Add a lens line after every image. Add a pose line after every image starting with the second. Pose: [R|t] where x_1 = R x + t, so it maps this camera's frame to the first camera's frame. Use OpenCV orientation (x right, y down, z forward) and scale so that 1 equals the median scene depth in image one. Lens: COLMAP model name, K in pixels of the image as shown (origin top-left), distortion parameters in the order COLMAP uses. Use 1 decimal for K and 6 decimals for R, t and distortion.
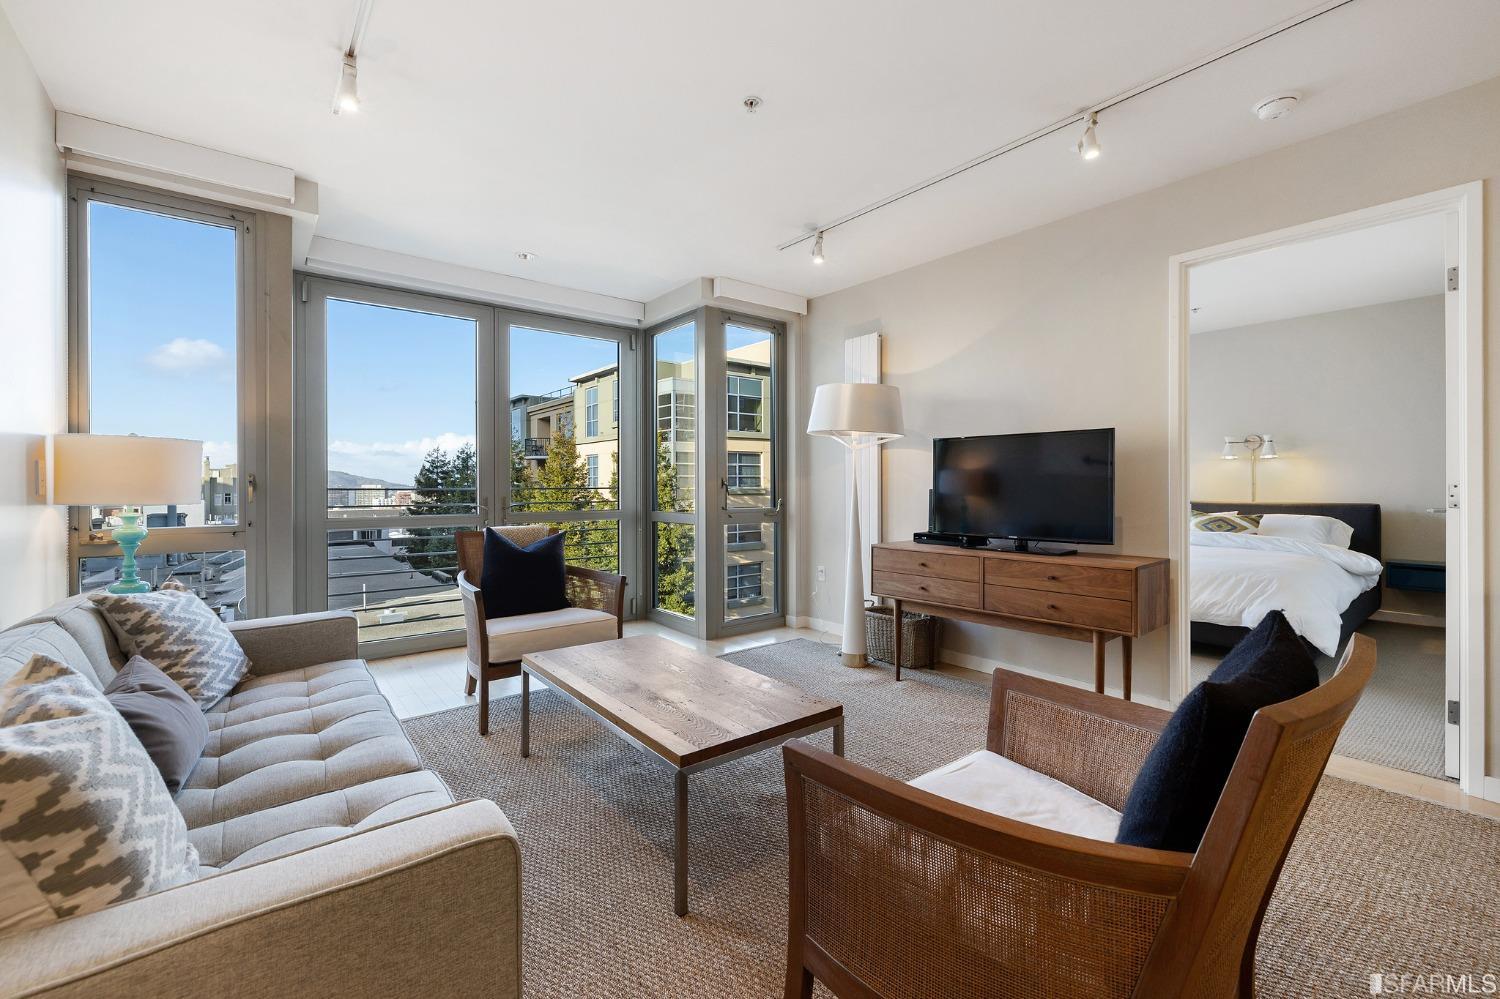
lens RADIAL K [[623.9, 0, 743.4], [0, 623.9, 487.1], [0, 0, 1]] dist [-0.002030, -0.000395]
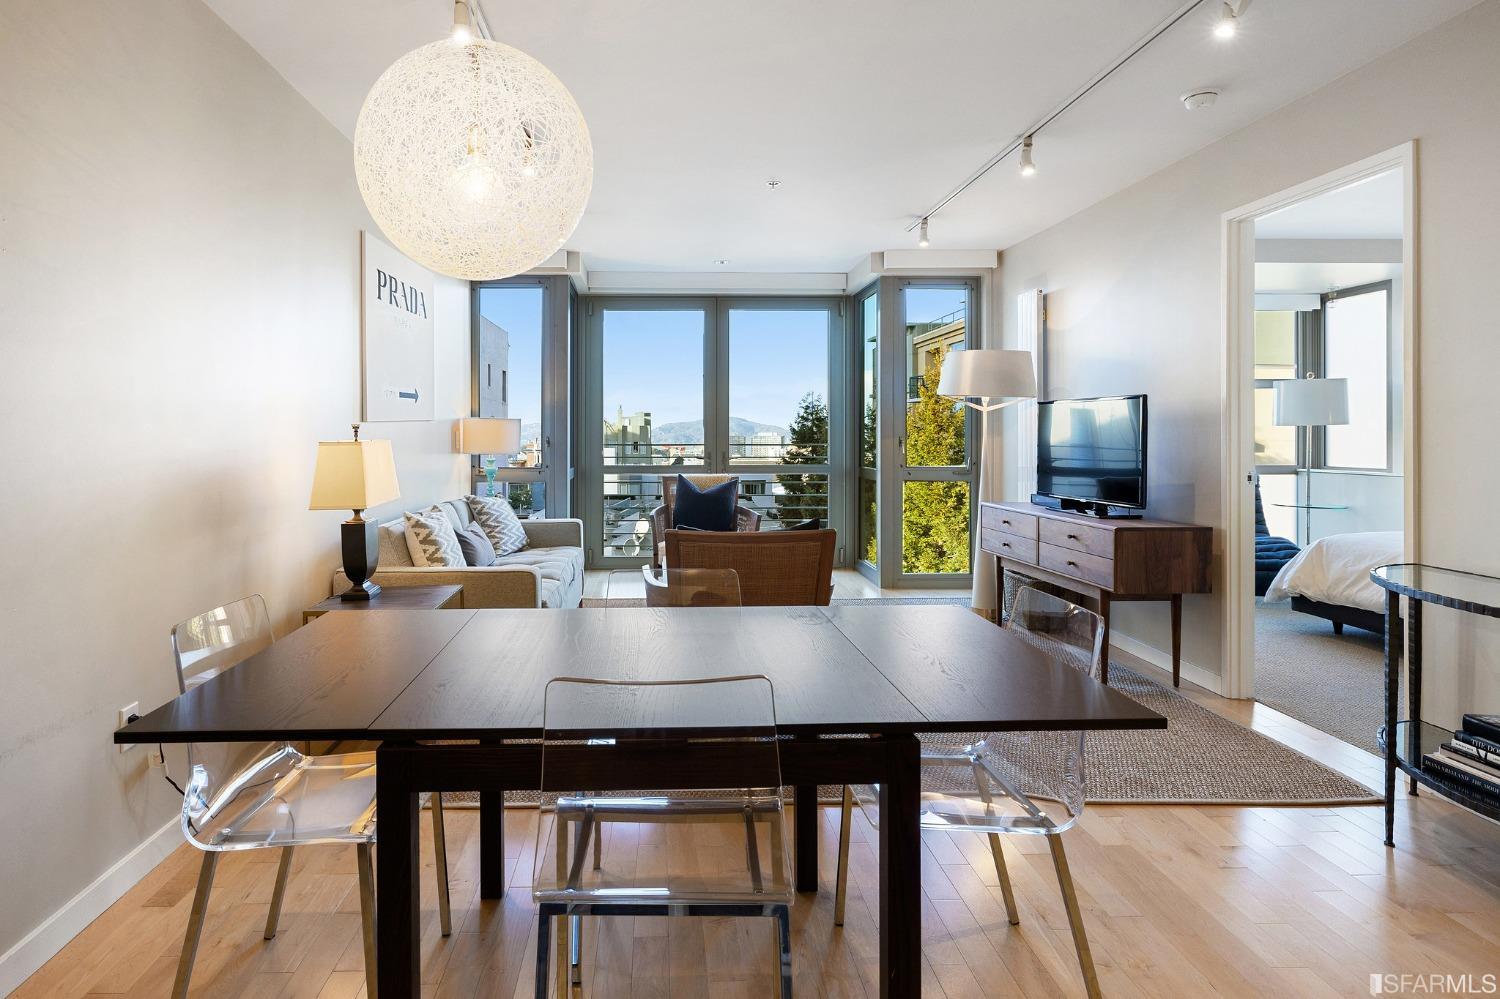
lens RADIAL K [[827.0, 0, 673.7], [0, 827.0, 435.0], [0, 0, 1]] dist [-0.008663, -0.007379]
pose [[0.795859, 0.002910, -0.605475, 0.523950], [-0.003600, 0.999994, 0.000074, -0.016896], [0.605471, 0.002120, 0.795865, -0.351650]]
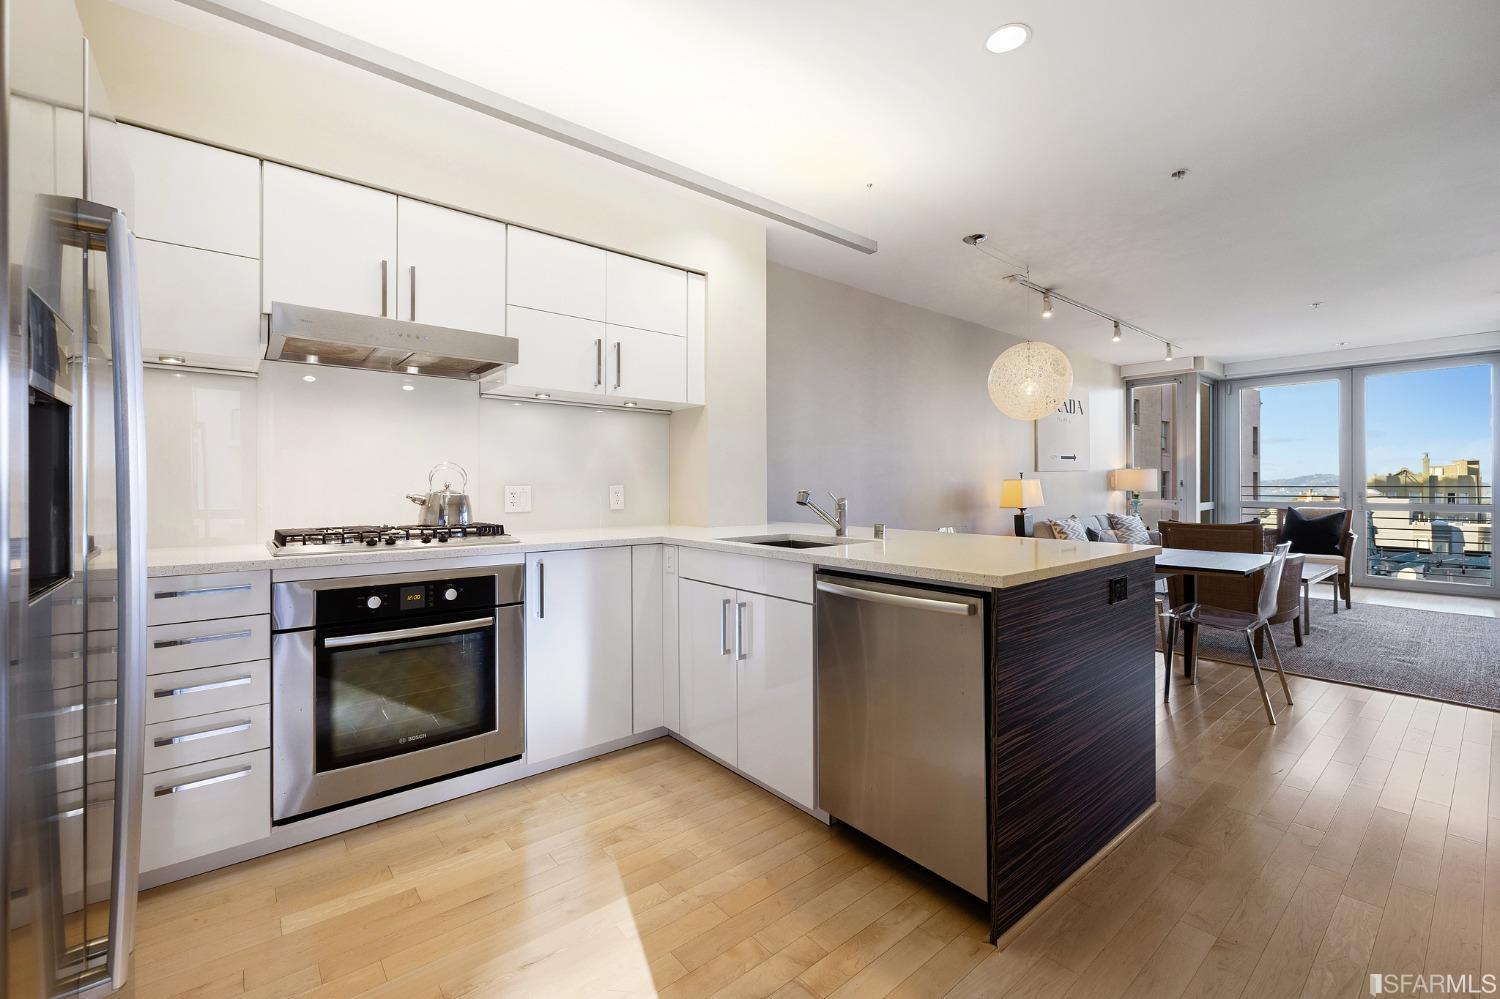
lens RADIAL K [[623.9, 0, 754.5], [0, 623.9, 487.3], [0, 0, 1]] dist [-0.002030, -0.000395]
pose [[0.022938, 0.004434, -0.999727, 1.107290], [-0.001407, 0.999989, 0.004403, 0.000625], [0.999736, 0.001306, 0.022944, -0.509966]]
